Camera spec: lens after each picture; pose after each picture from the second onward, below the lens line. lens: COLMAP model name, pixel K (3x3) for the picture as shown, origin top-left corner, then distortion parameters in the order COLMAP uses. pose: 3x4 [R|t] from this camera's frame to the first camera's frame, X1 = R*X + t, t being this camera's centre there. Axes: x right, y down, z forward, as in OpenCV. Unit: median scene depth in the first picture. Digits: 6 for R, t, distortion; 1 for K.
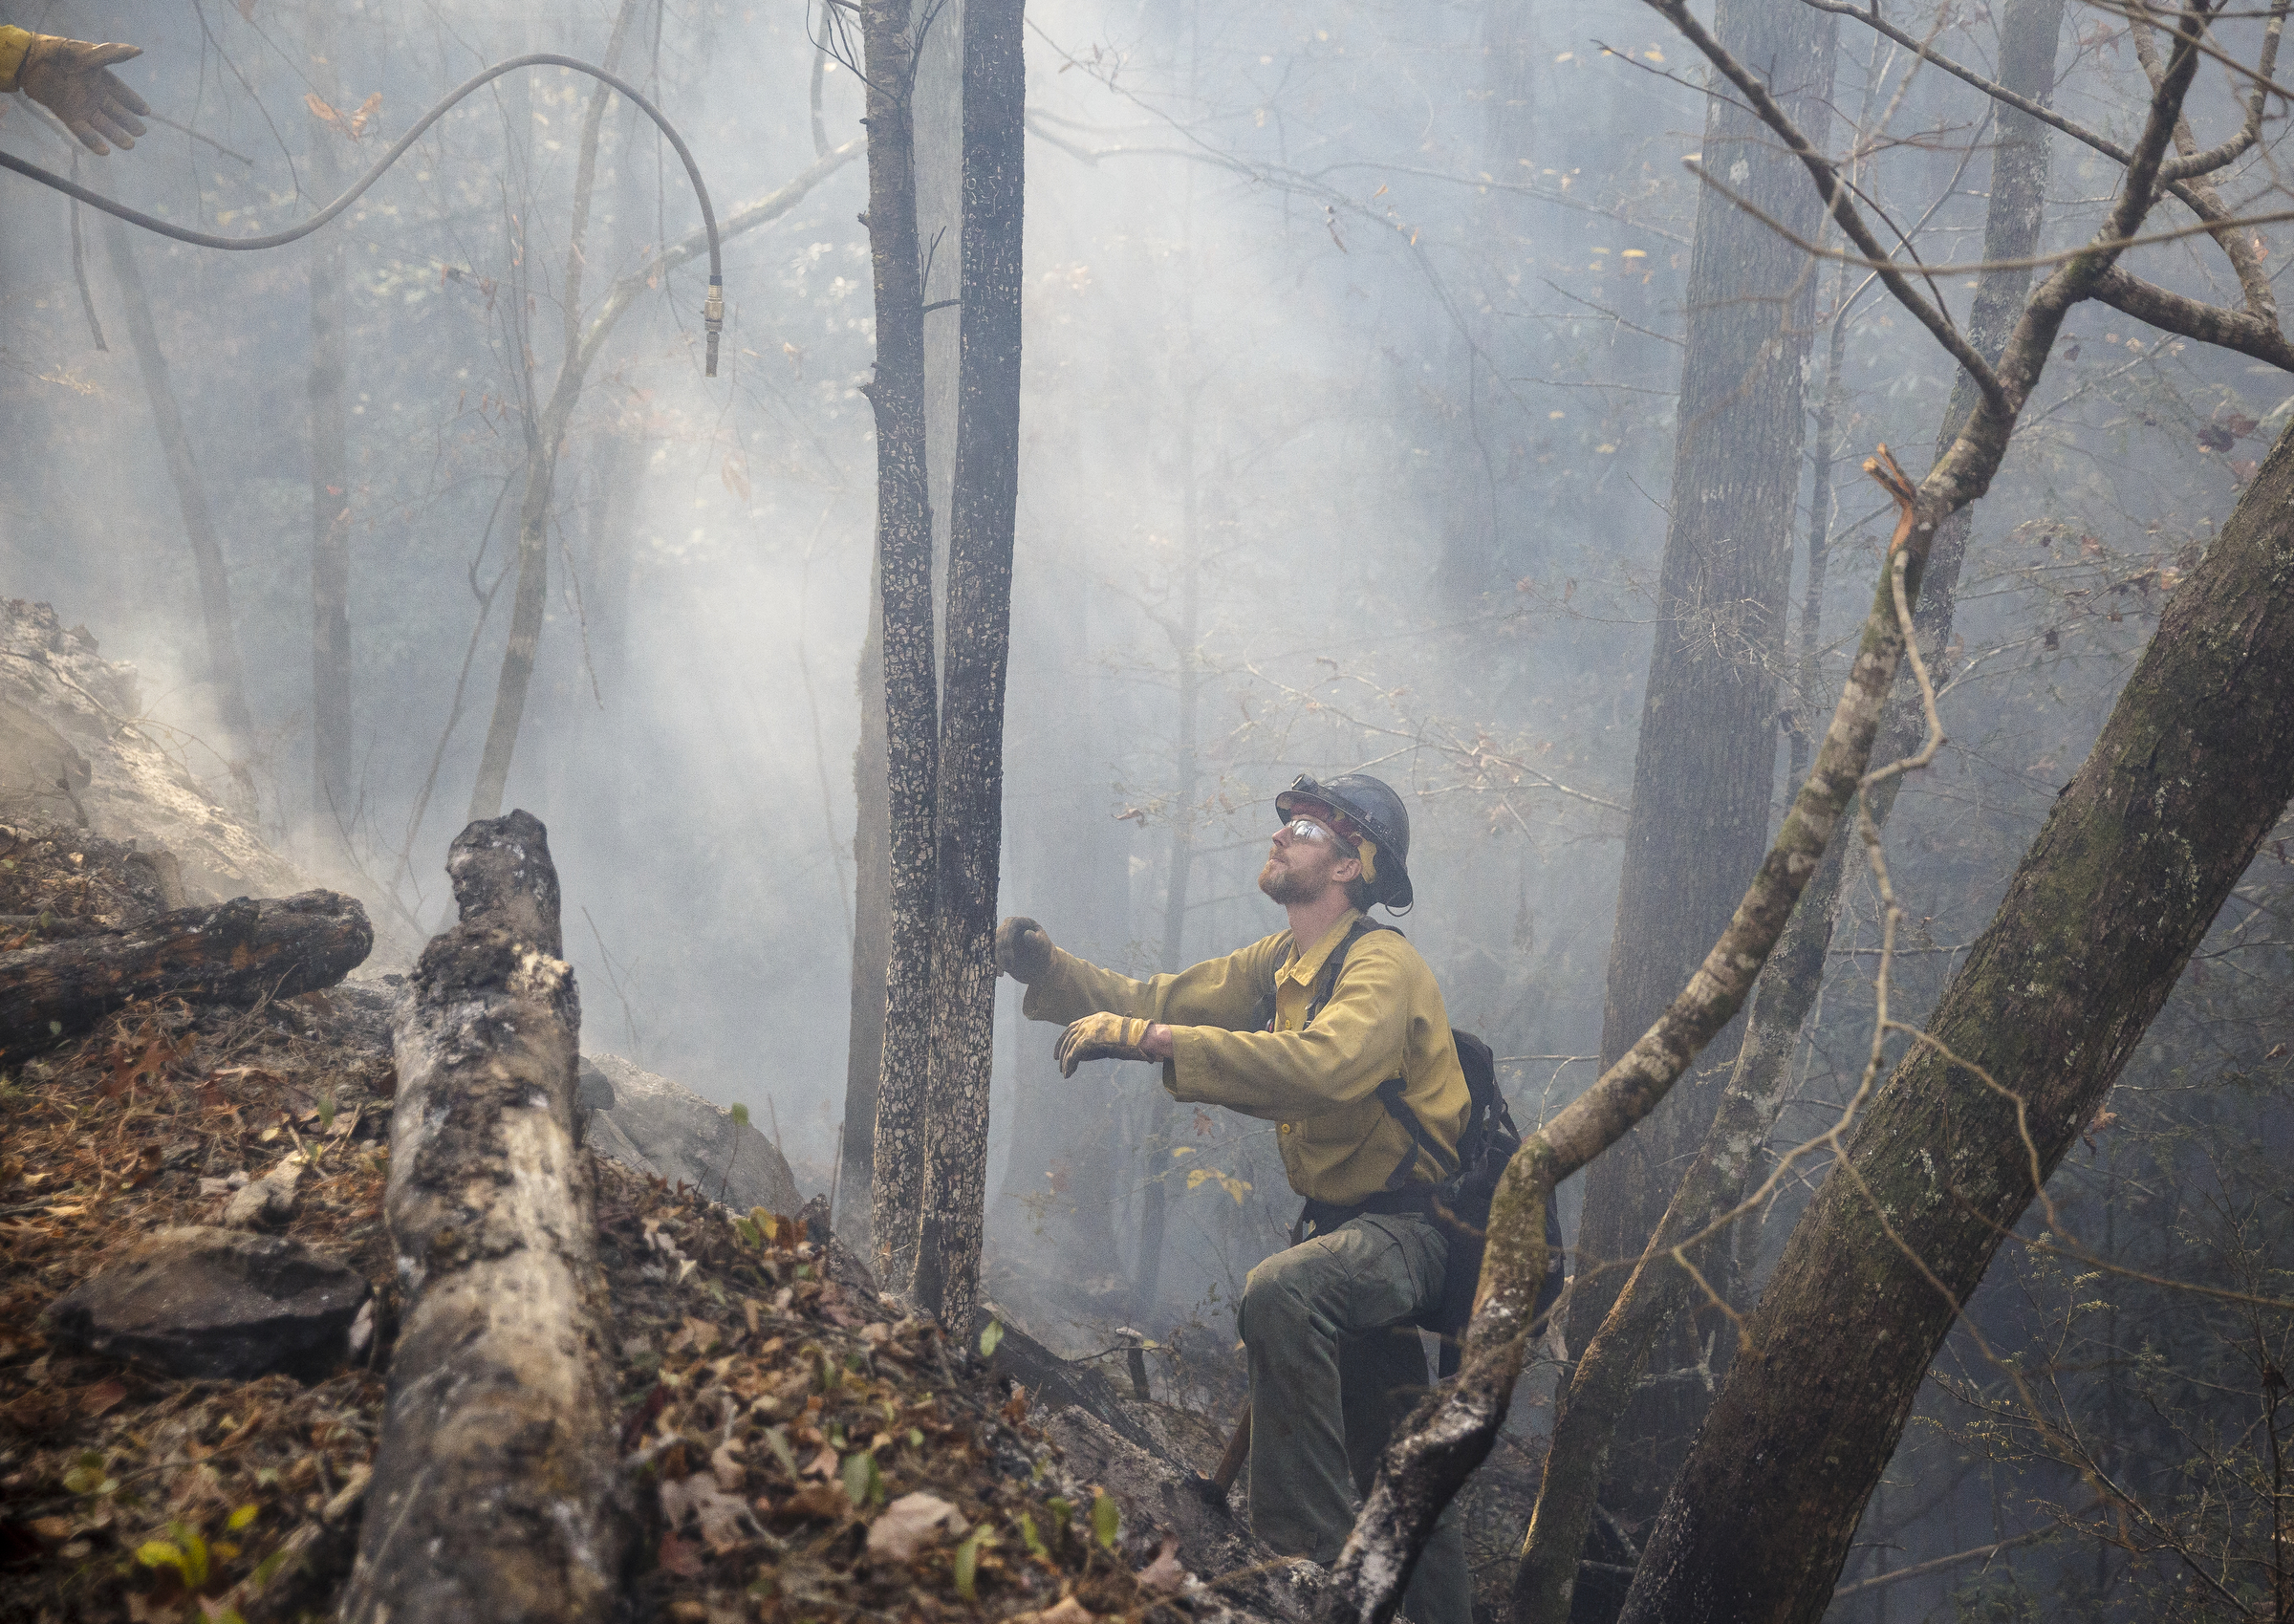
lens RADIAL K [[3398.6, 0, 1147.0], [0, 3398.6, 811.6], [0, 0, 1]] dist [-0.045790, 0.000000]
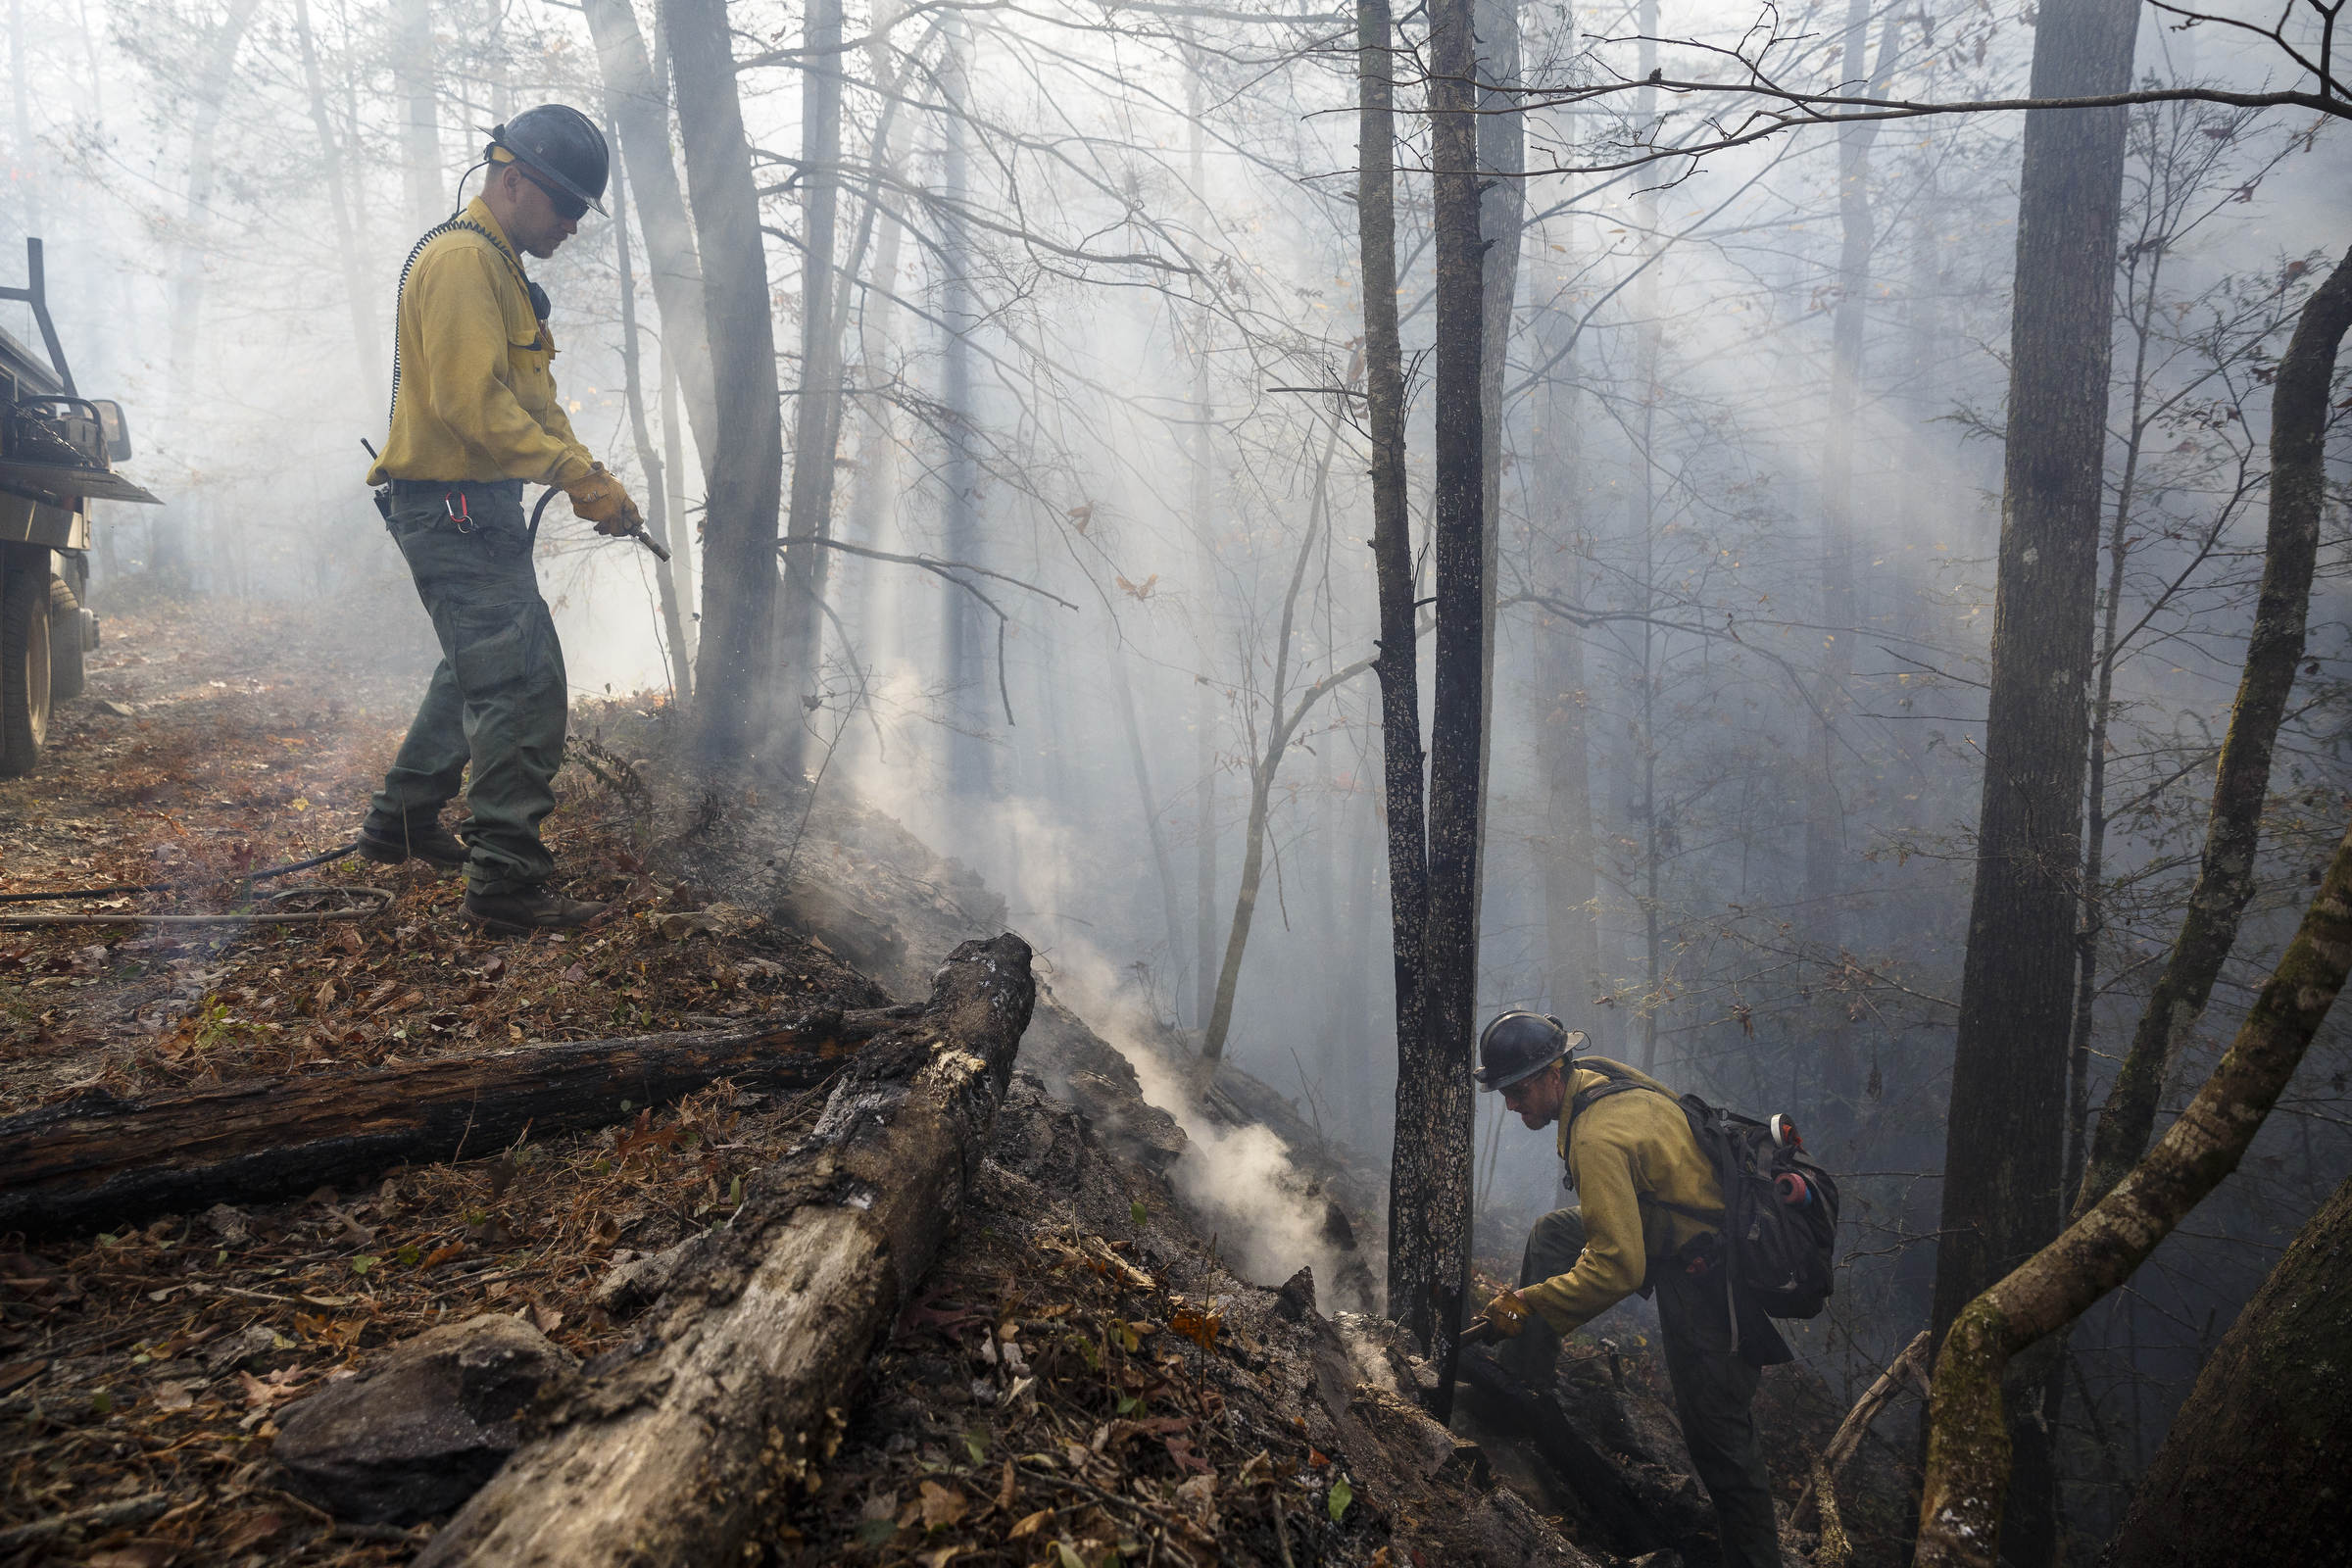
lens RADIAL K [[1536.7, 0, 1175.0], [0, 1536.7, 779.1], [0, 0, 1]] dist [0.013903, -0.003789]
pose [[0.955708, -0.016919, -0.293830, 0.033104], [-0.028381, 0.988396, -0.149225, 0.026603], [0.292945, 0.150955, 0.944138, 0.531817]]
